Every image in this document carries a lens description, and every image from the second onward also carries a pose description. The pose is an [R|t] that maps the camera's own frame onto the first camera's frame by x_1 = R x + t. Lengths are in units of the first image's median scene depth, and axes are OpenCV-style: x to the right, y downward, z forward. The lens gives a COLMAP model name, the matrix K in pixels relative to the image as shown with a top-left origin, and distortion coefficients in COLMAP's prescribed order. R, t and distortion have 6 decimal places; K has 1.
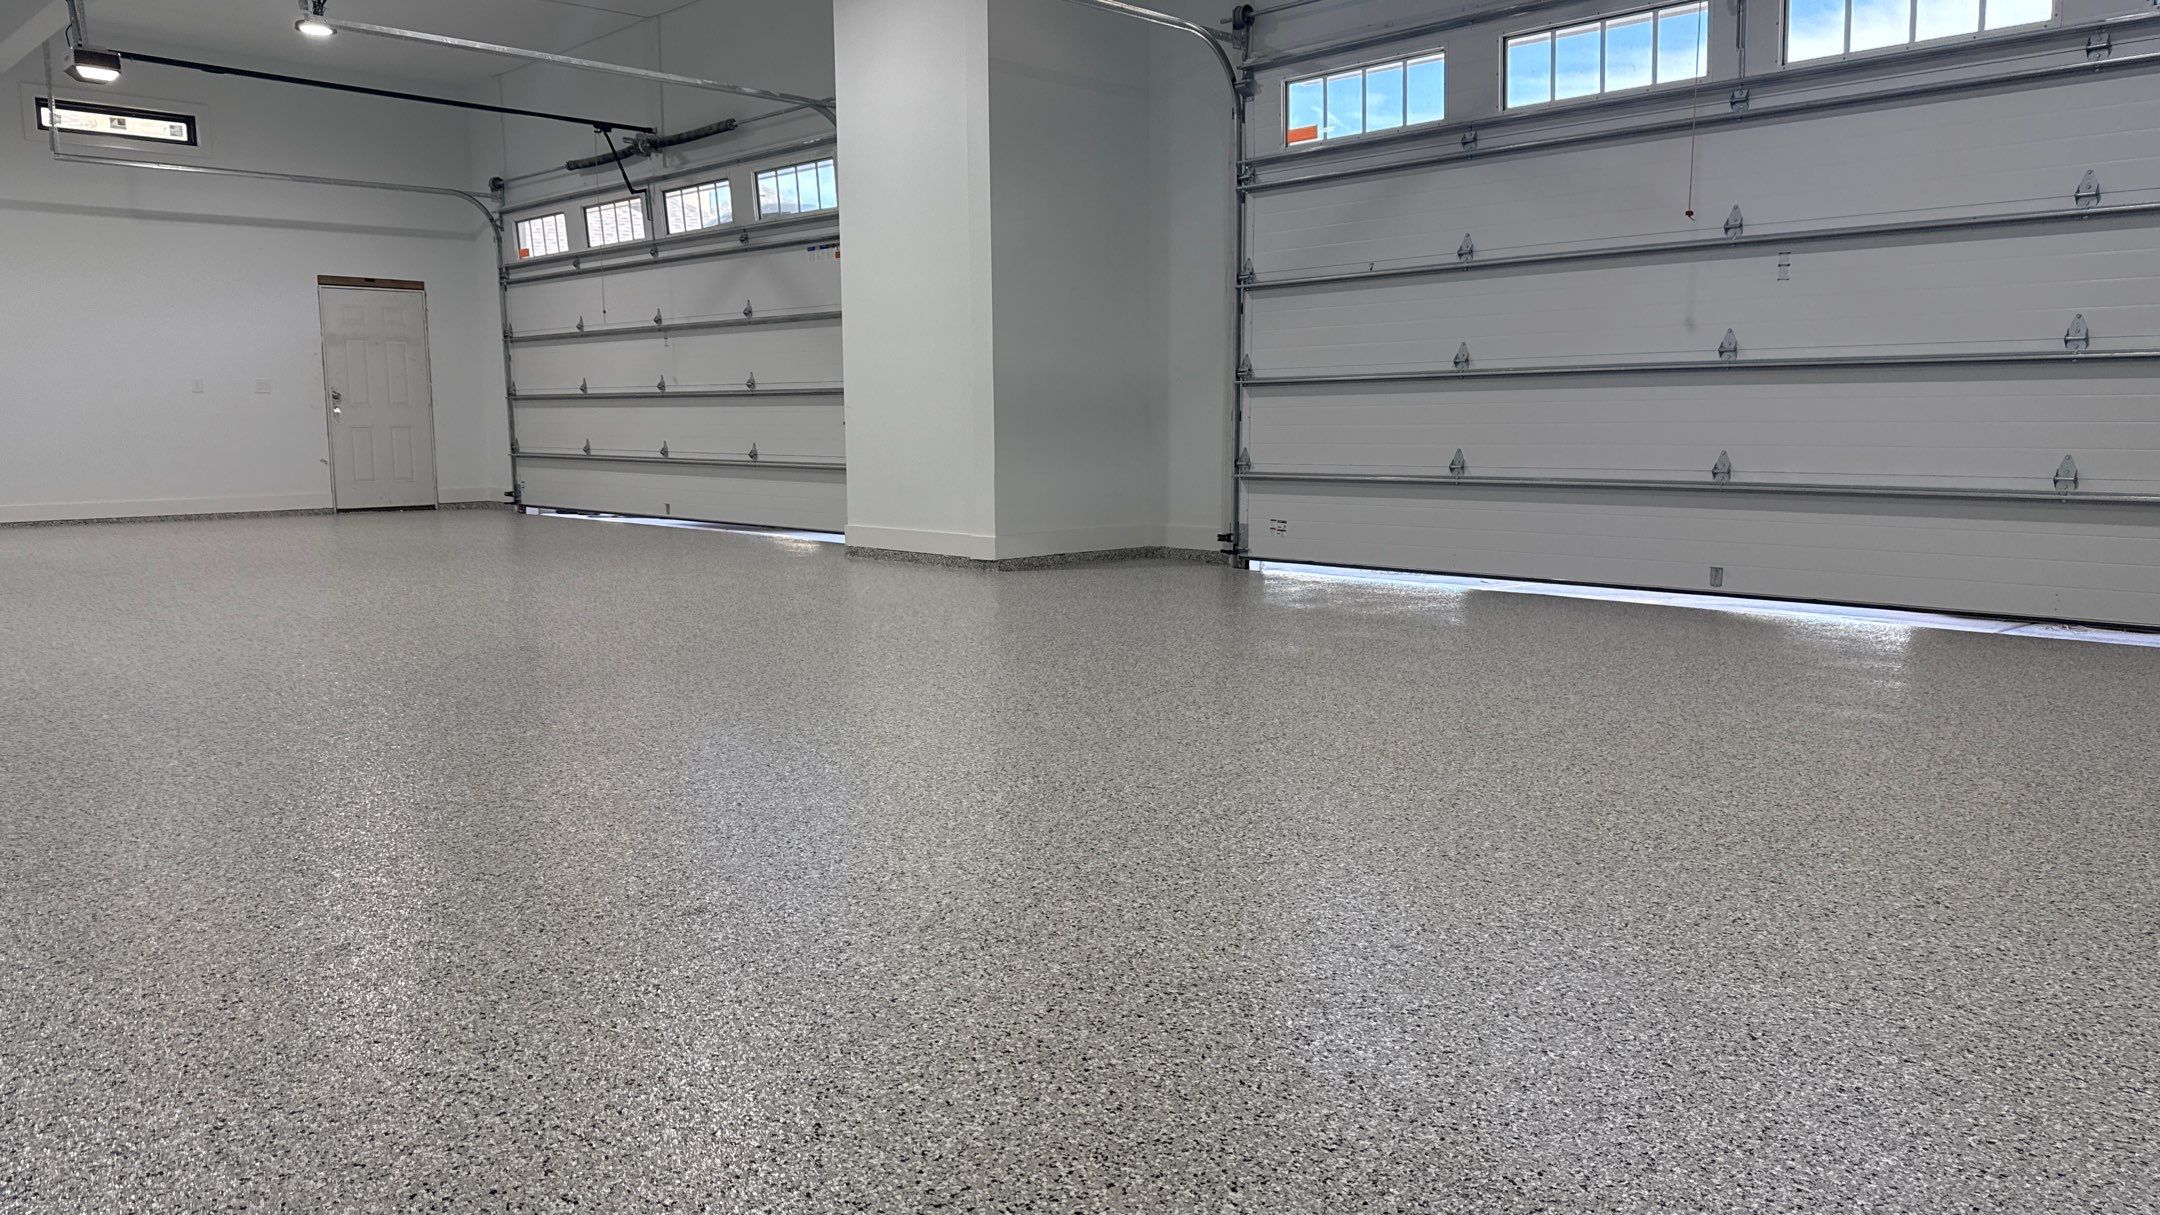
lens RADIAL K [[1499.6, 0, 1079.0], [0, 1499.6, 614.6], [0, 0, 1]] dist [0.063647, -0.084659]
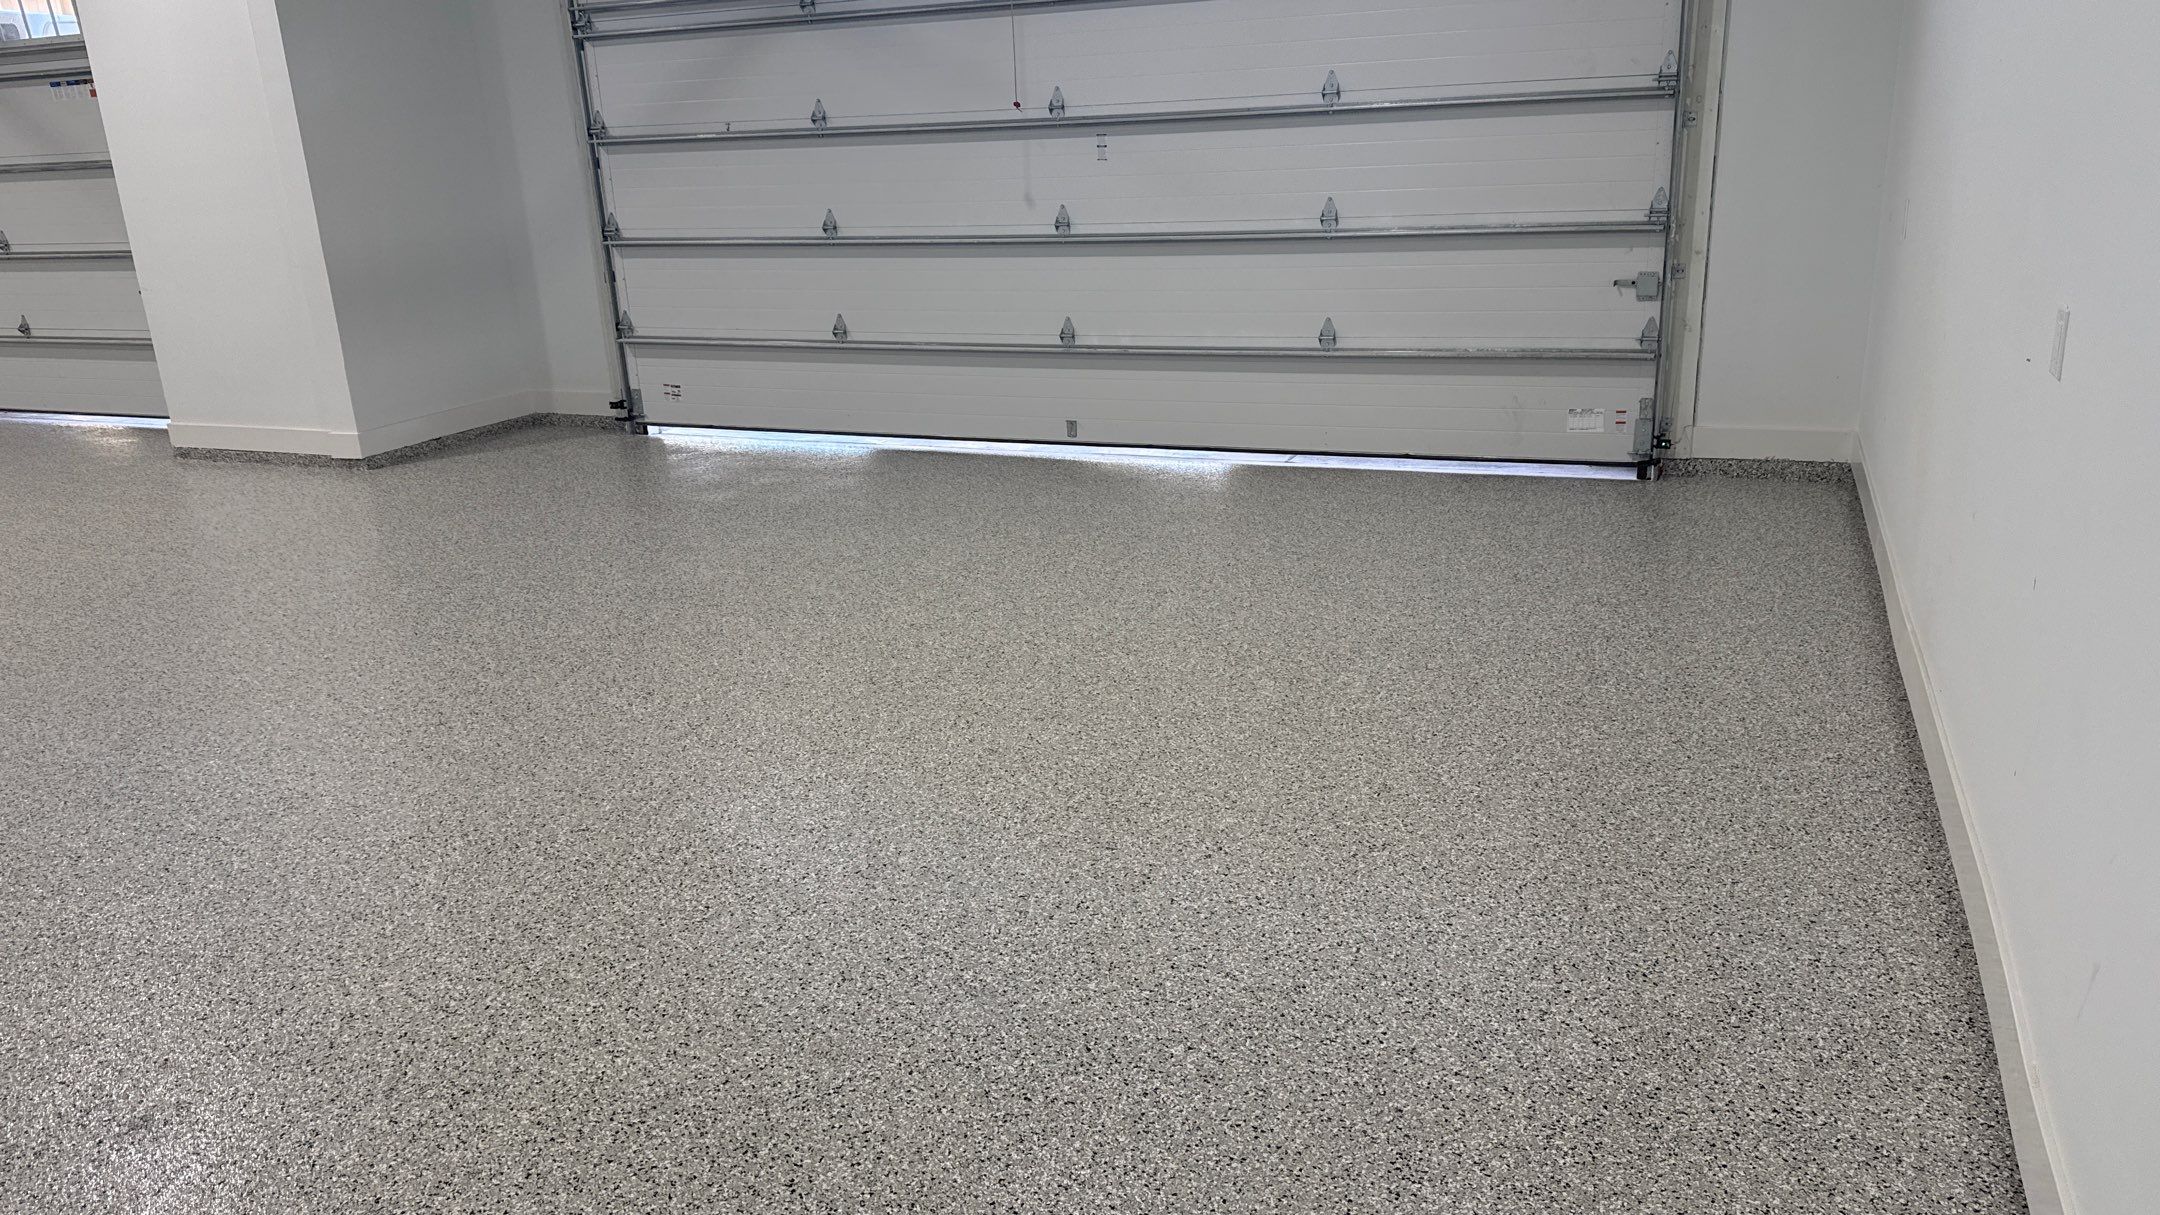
lens RADIAL K [[1499.6, 0, 1079.1], [0, 1499.6, 605.6], [0, 0, 1]] dist [0.063647, -0.084659]
pose [[0.922498, -0.153135, 0.354326, 0.007006], [0.088930, 0.977561, 0.190958, -0.094232], [-0.375618, -0.144649, 0.915417, -0.041281]]
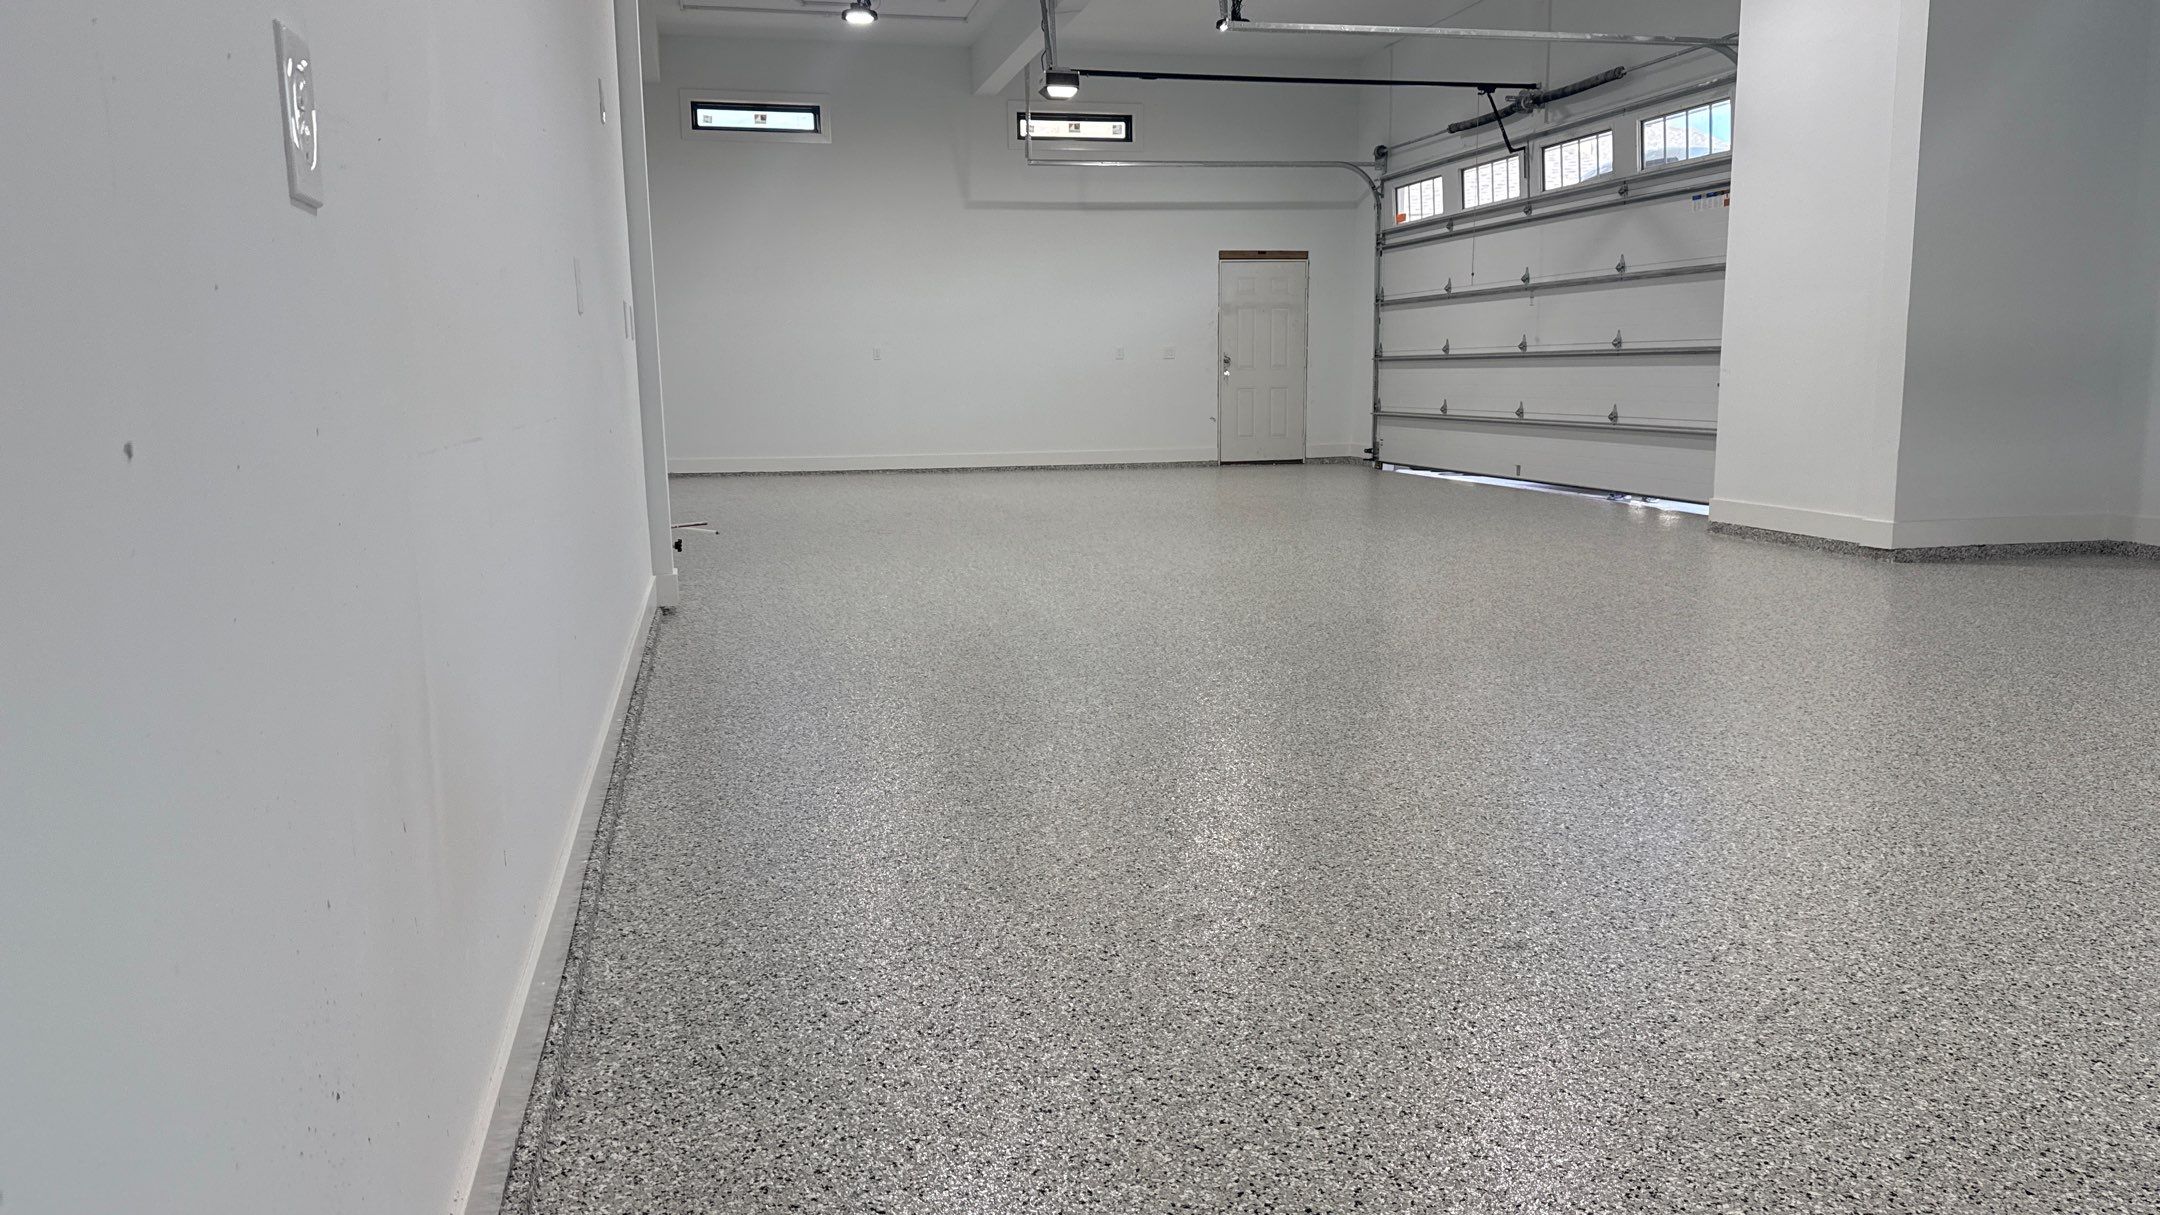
lens RADIAL K [[1499.6, 0, 1067.3], [0, 1499.6, 608.4], [0, 0, 1]] dist [0.063647, -0.084659]
pose [[0.849061, 0.078408, -0.522443, 0.000048], [-0.061033, 0.996862, 0.050420, -0.019378], [0.524757, -0.010923, 0.851182, -0.001665]]
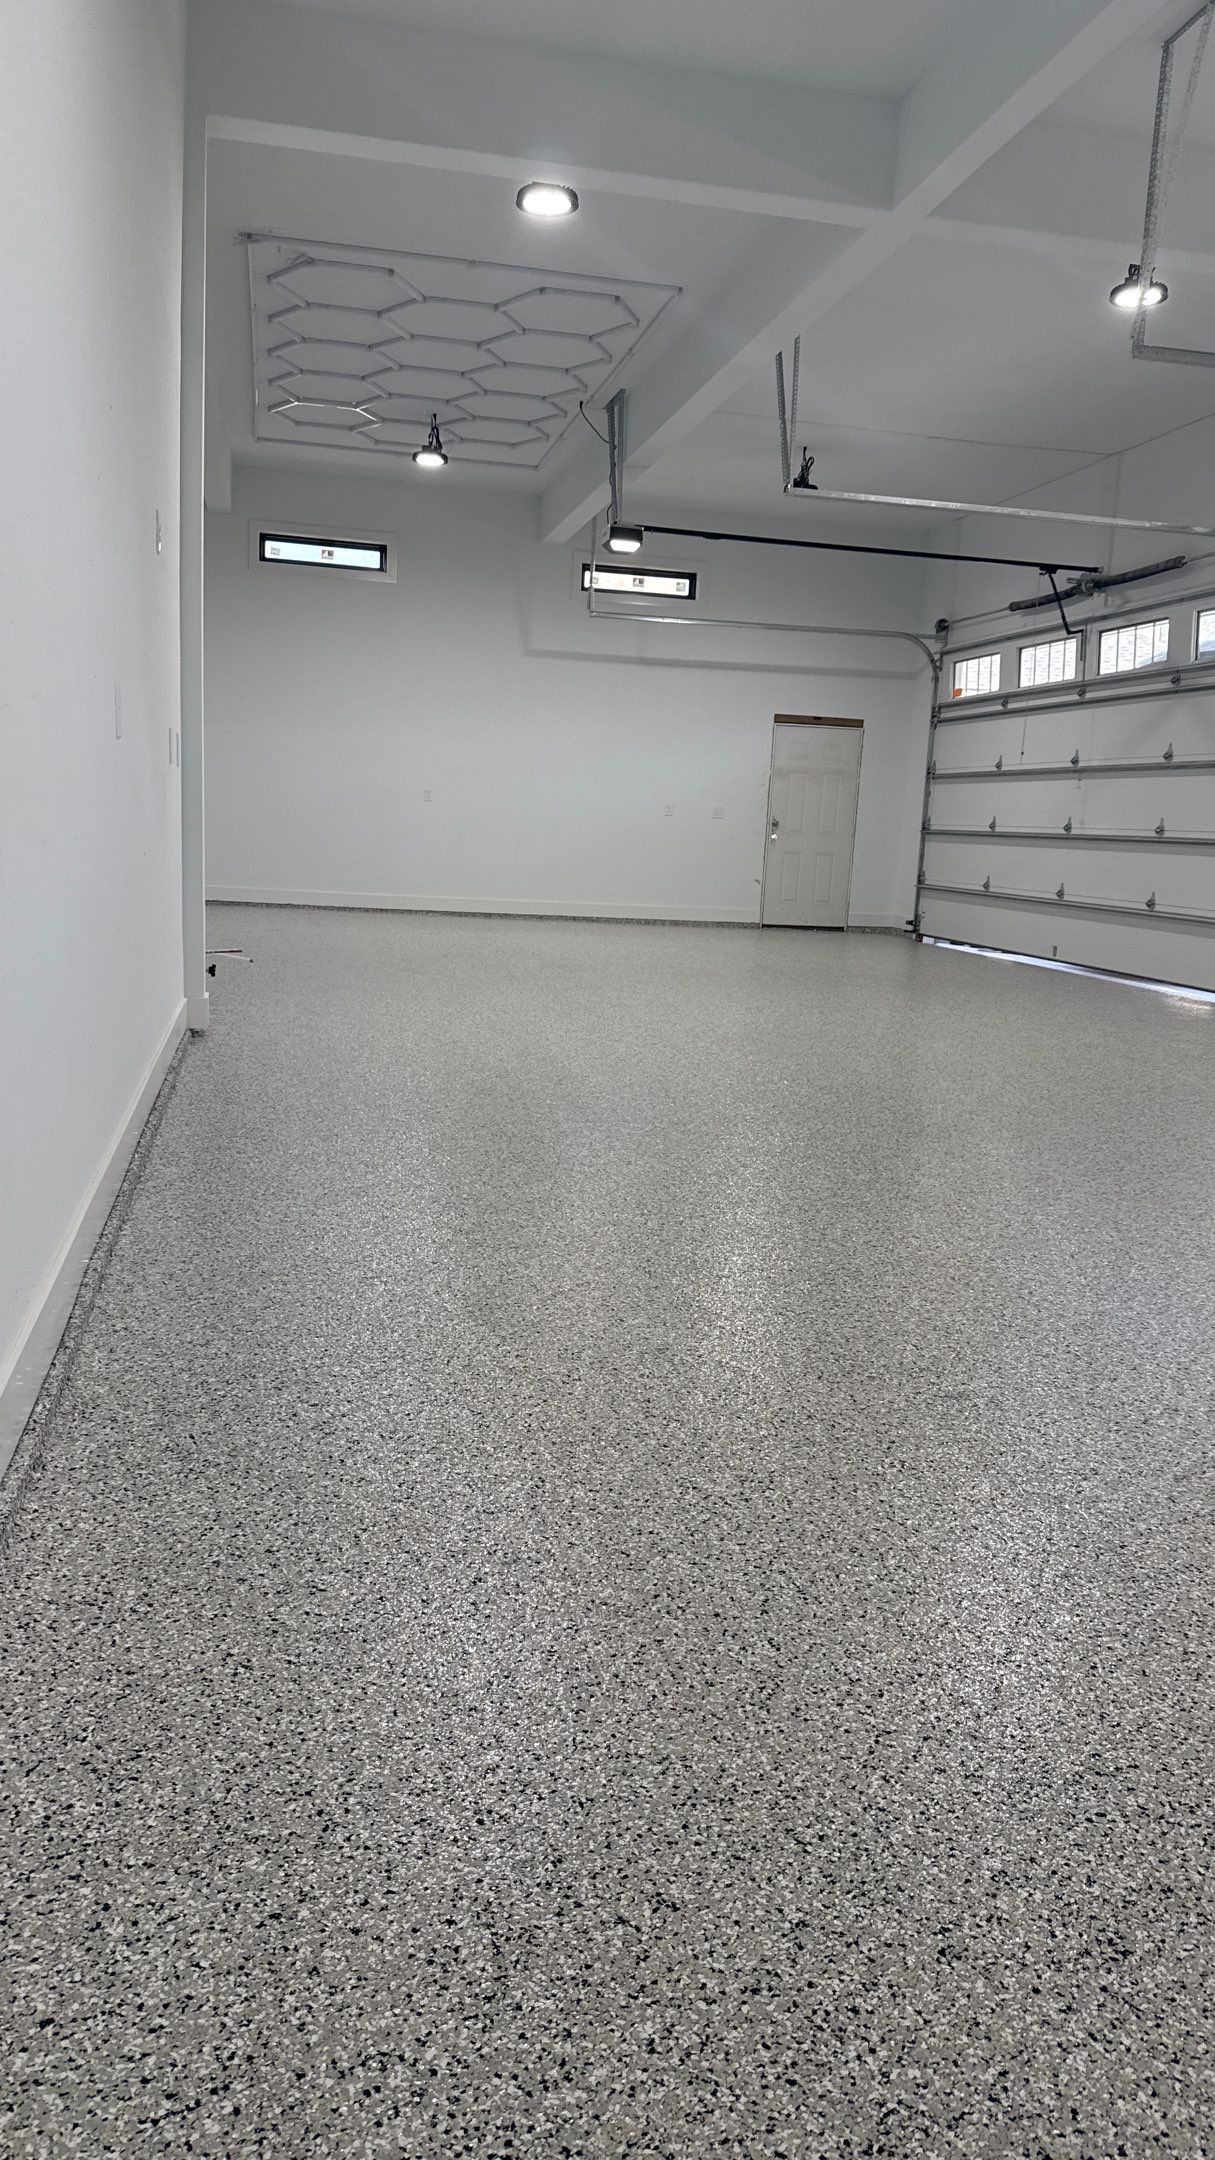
lens RADIAL K [[1499.6, 0, 593.4], [0, 1499.6, 1077.9], [0, 0, 1]] dist [0.063647, -0.084659]
pose [[0.836170, 0.139305, -0.530484, 0.019913], [-0.125479, 0.990143, 0.062227, -0.018607], [0.533923, 0.014532, 0.845408, -0.008499]]
